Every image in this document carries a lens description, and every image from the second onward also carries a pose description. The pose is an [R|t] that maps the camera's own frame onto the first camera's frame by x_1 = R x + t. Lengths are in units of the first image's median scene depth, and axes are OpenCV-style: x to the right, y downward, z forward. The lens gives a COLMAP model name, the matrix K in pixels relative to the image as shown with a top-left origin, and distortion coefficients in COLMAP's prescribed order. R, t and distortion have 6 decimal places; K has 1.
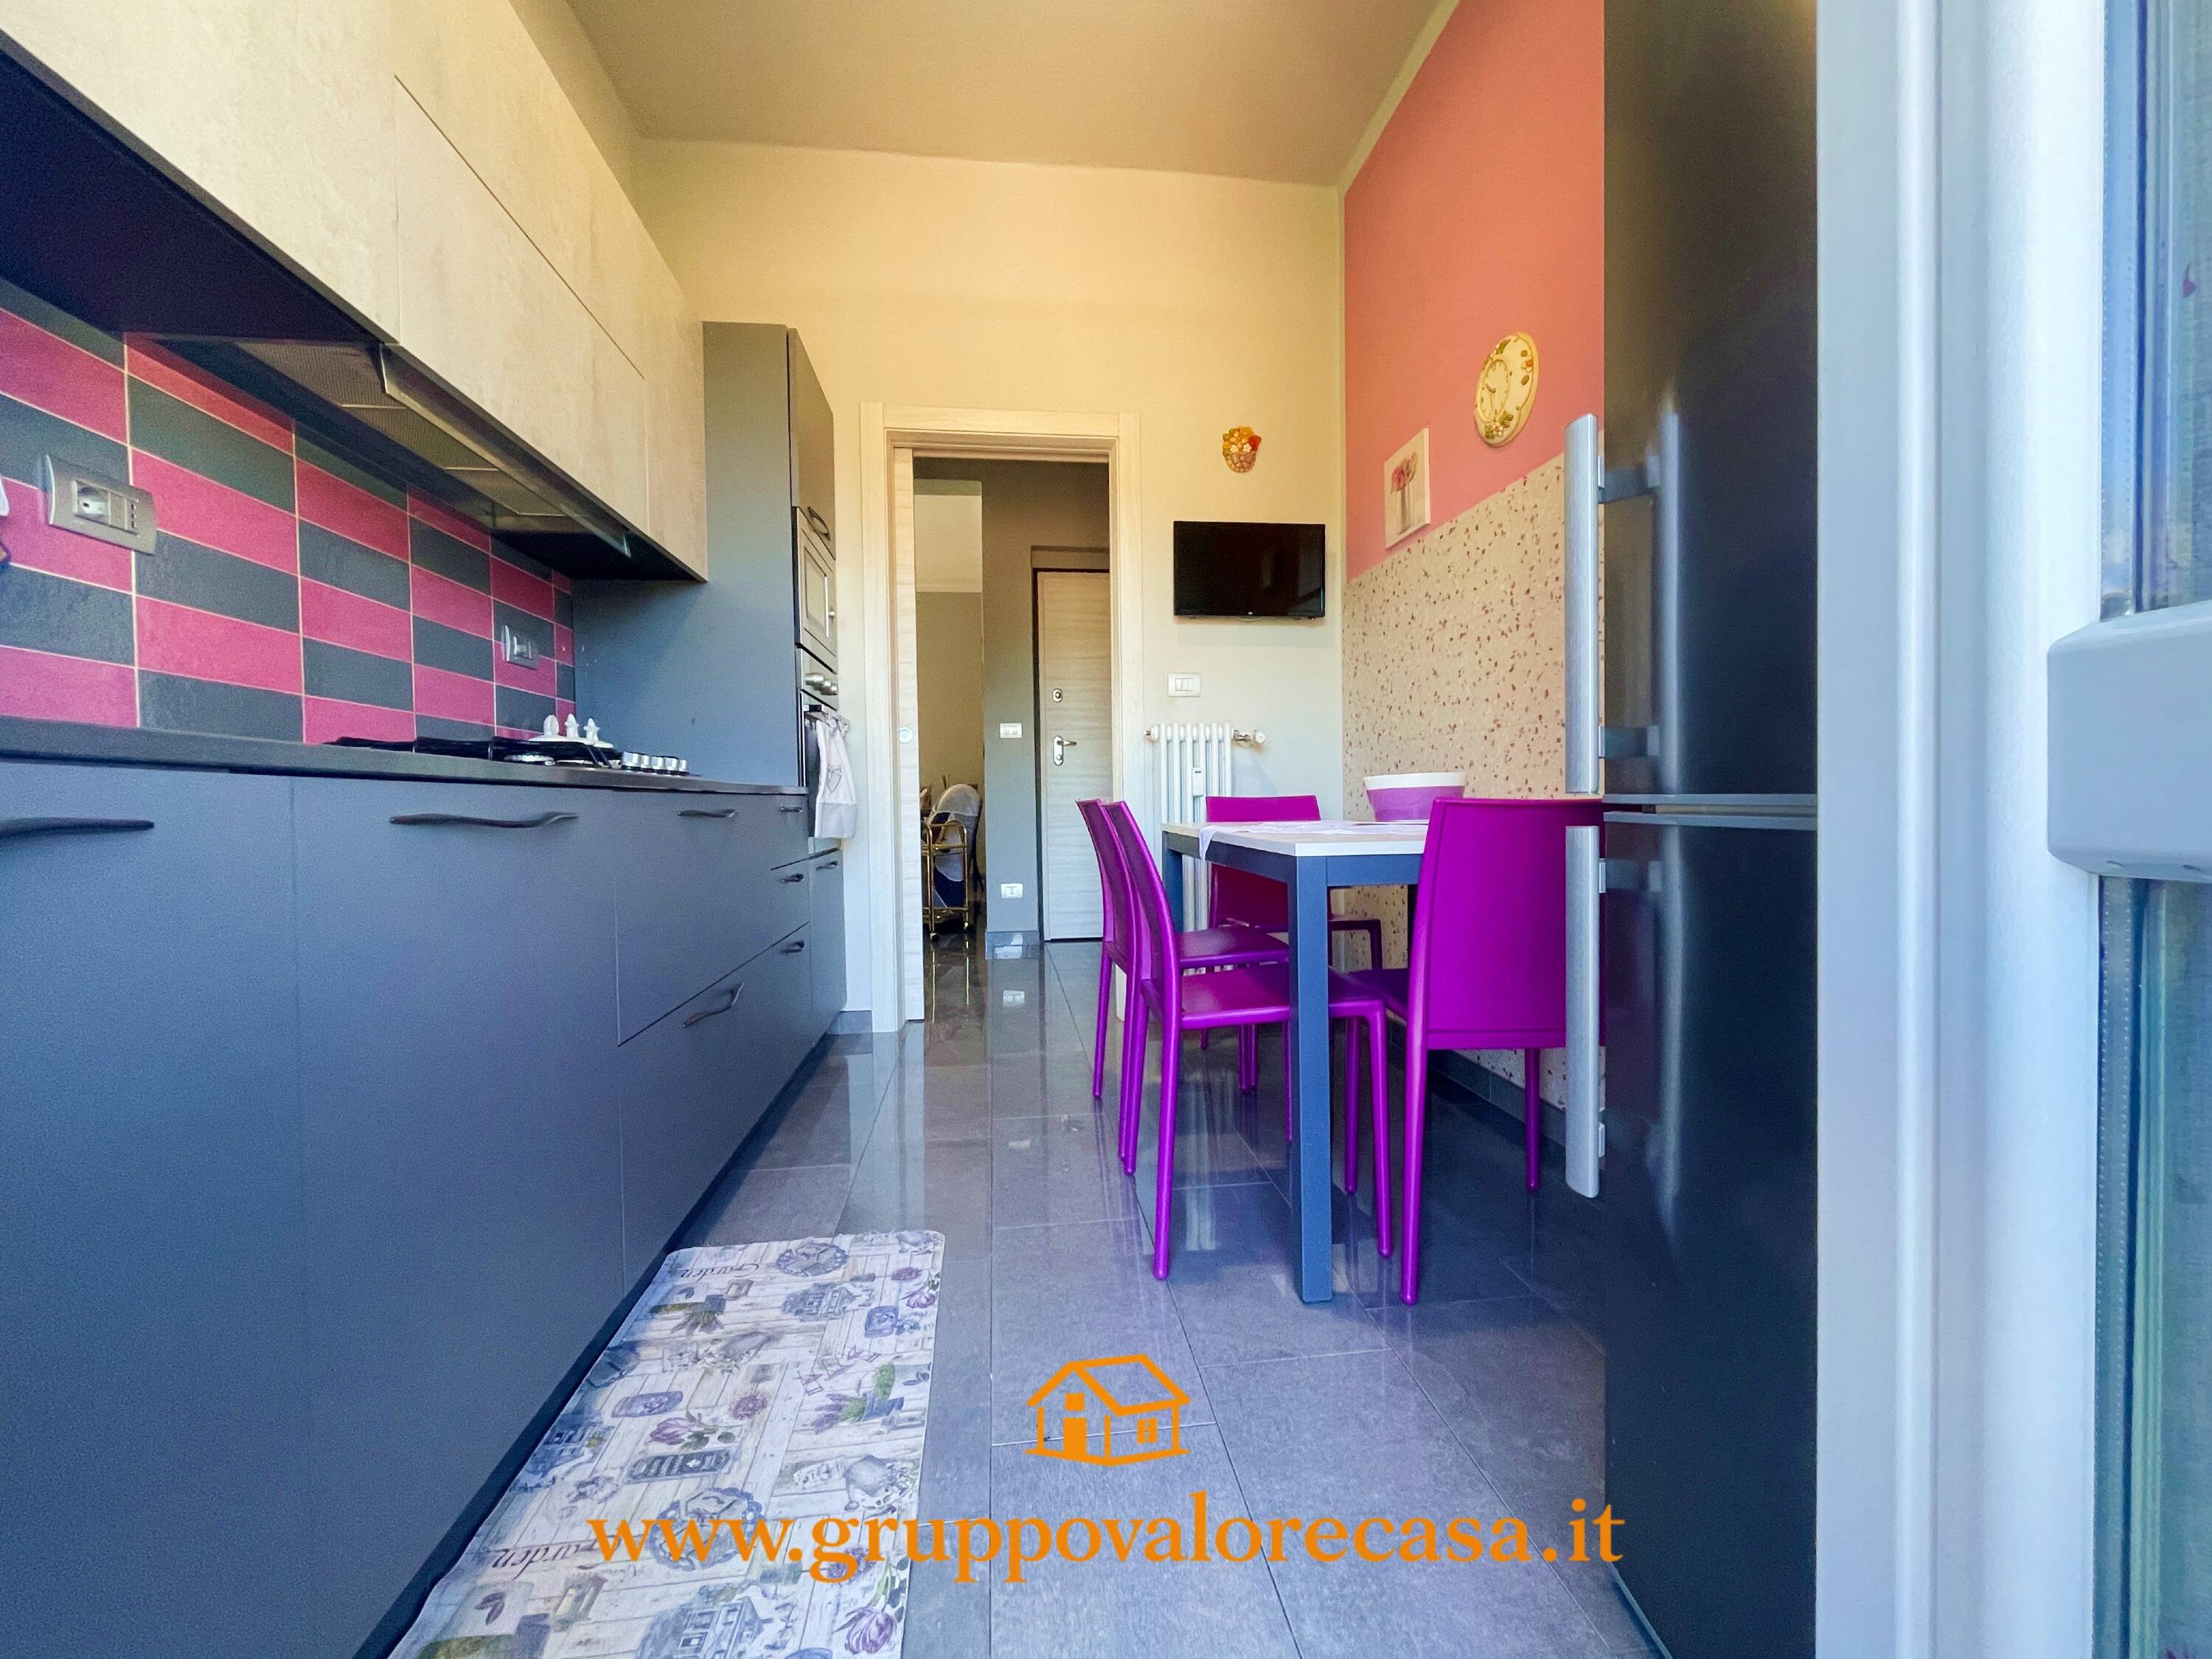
lens RADIAL K [[948.0, 0, 1112.8], [0, 948.0, 806.3], [0, 0, 1]] dist [0.077865, 0.000135]
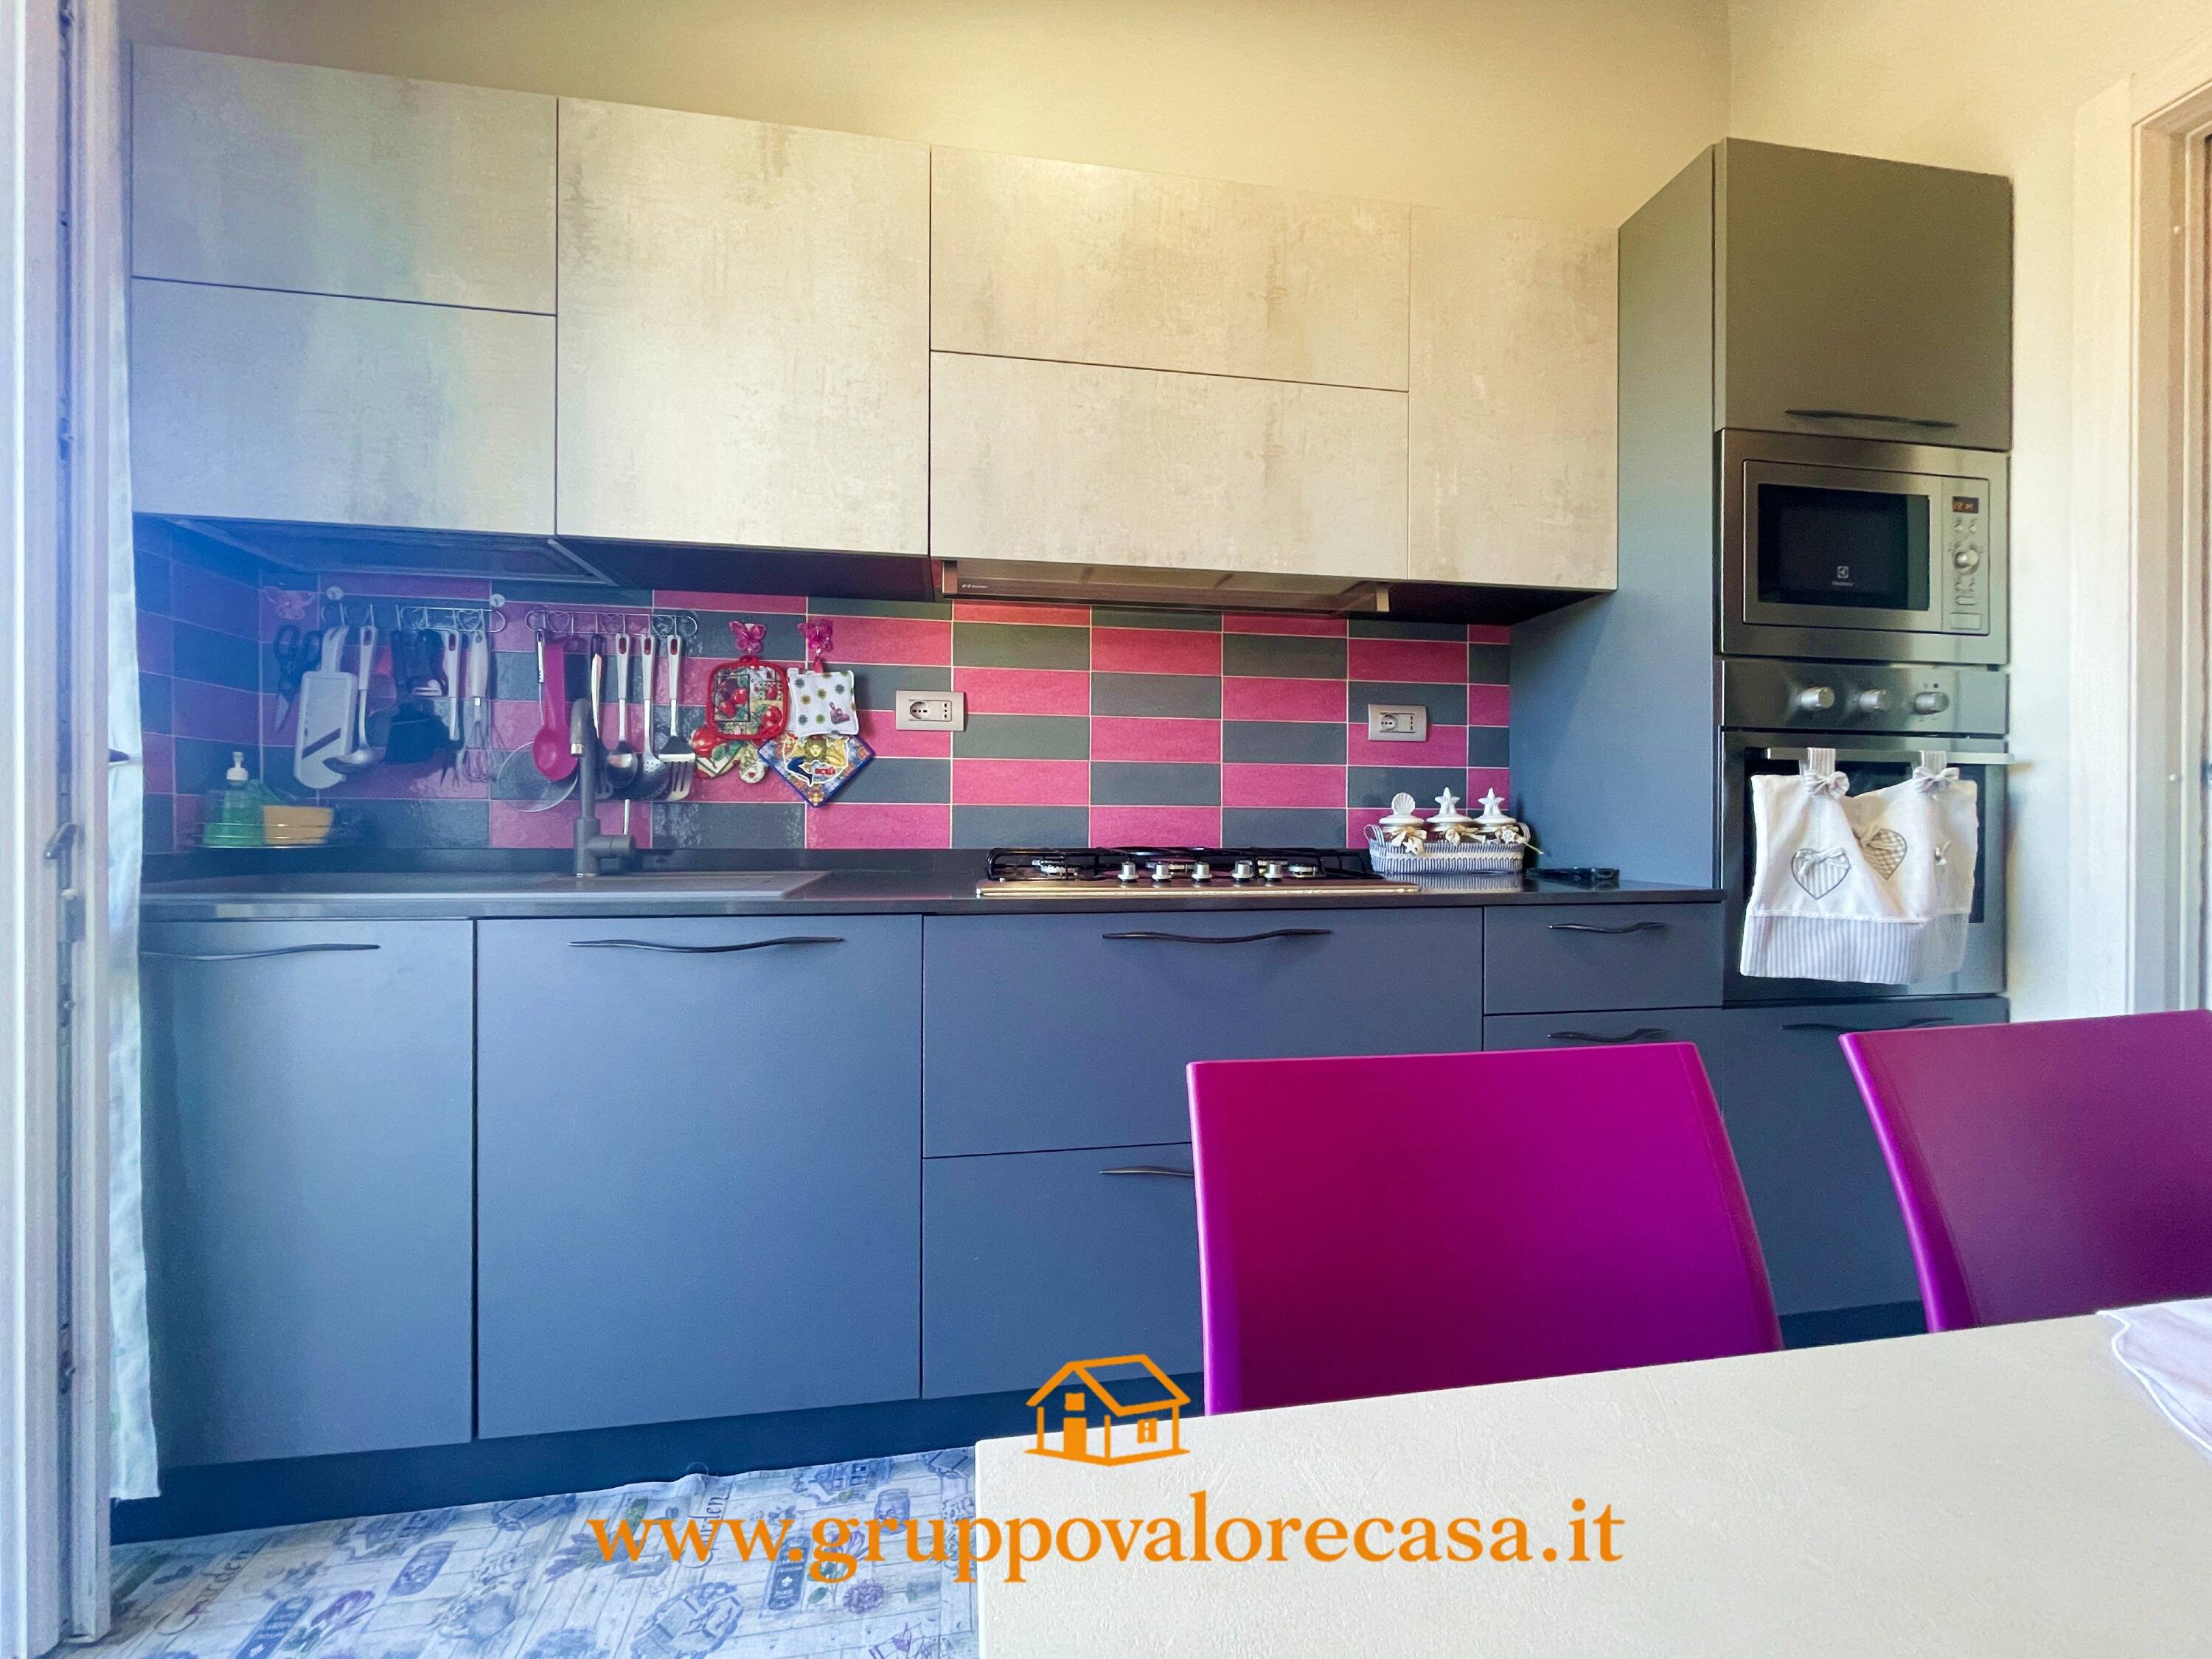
lens RADIAL K [[921.2, 0, 1116.8], [0, 921.2, 823.5], [0, 0, 1]] dist [-0.007090, 0.000433]
pose [[0.039094, 0.024557, -0.998934, 0.391448], [-0.007709, 0.999676, 0.024273, -0.115573], [0.999206, 0.006752, 0.039270, 0.965657]]
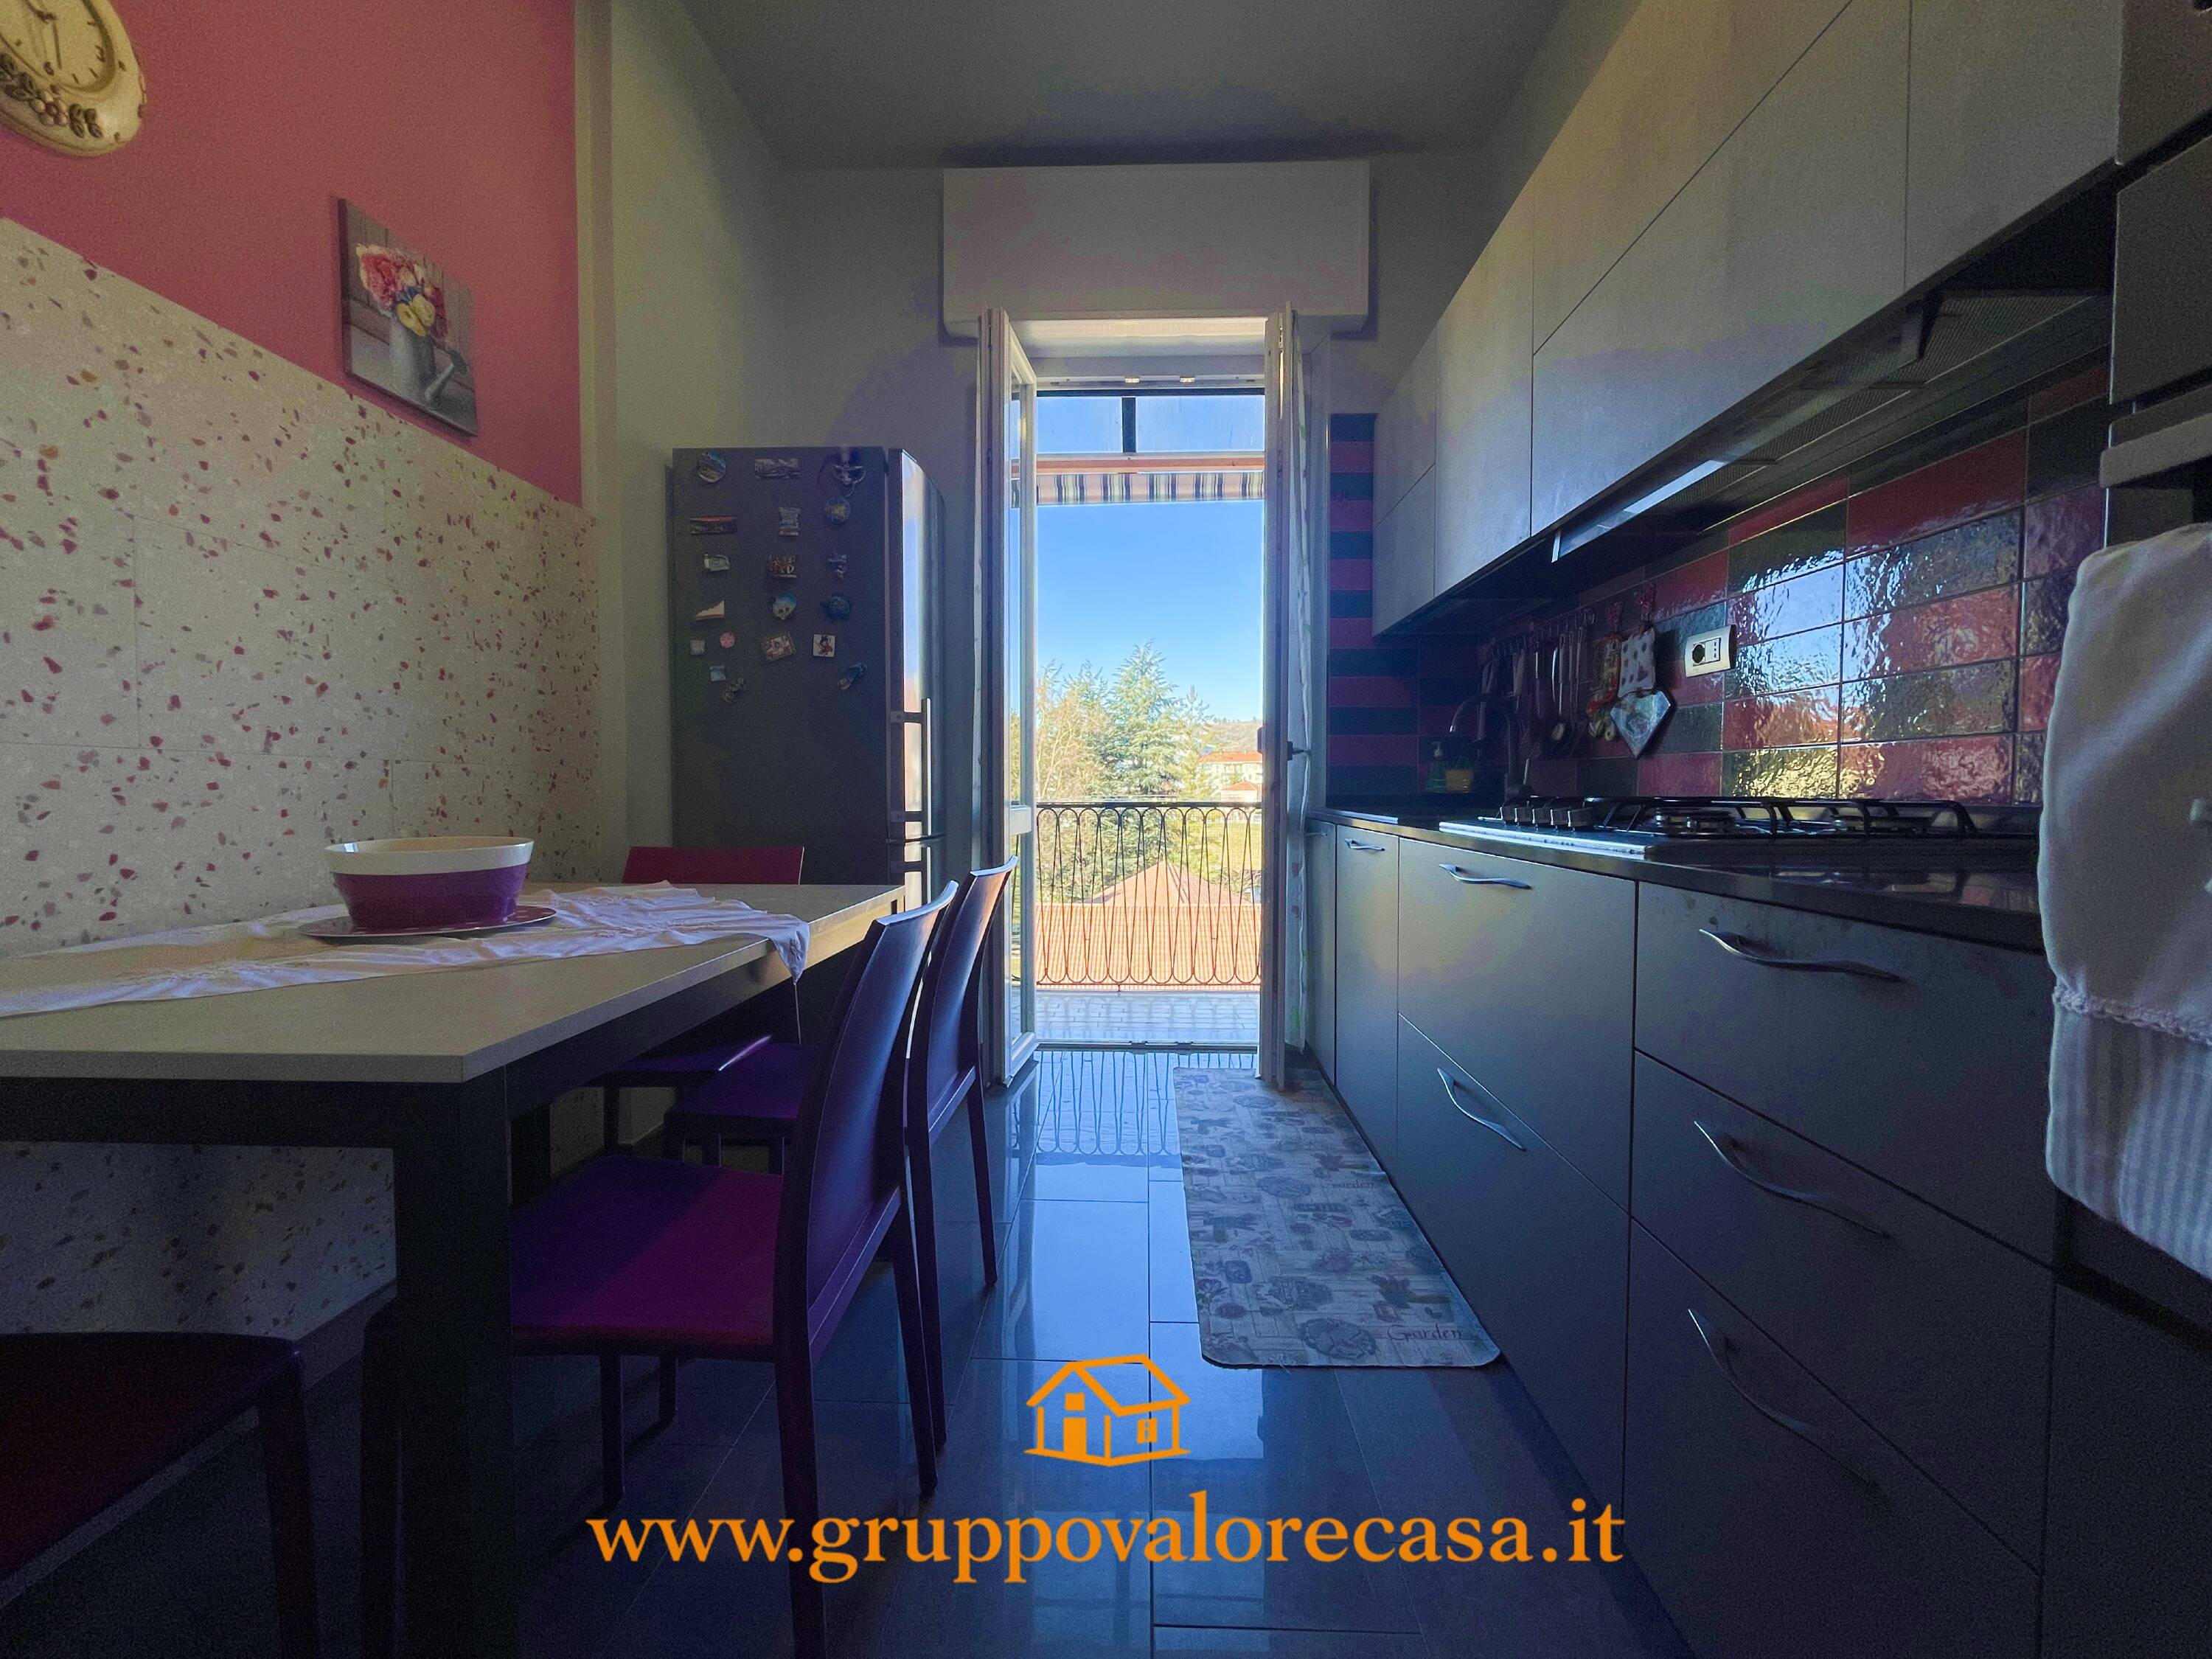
lens RADIAL K [[948.0, 0, 1112.8], [0, 948.0, 806.3], [0, 0, 1]] dist [0.077865, 0.000135]
pose [[-0.985715, 0.011658, 0.168016, -0.271131], [0.015638, 0.999627, 0.022385, -0.081875], [-0.167693, 0.024692, -0.985530, 2.048013]]
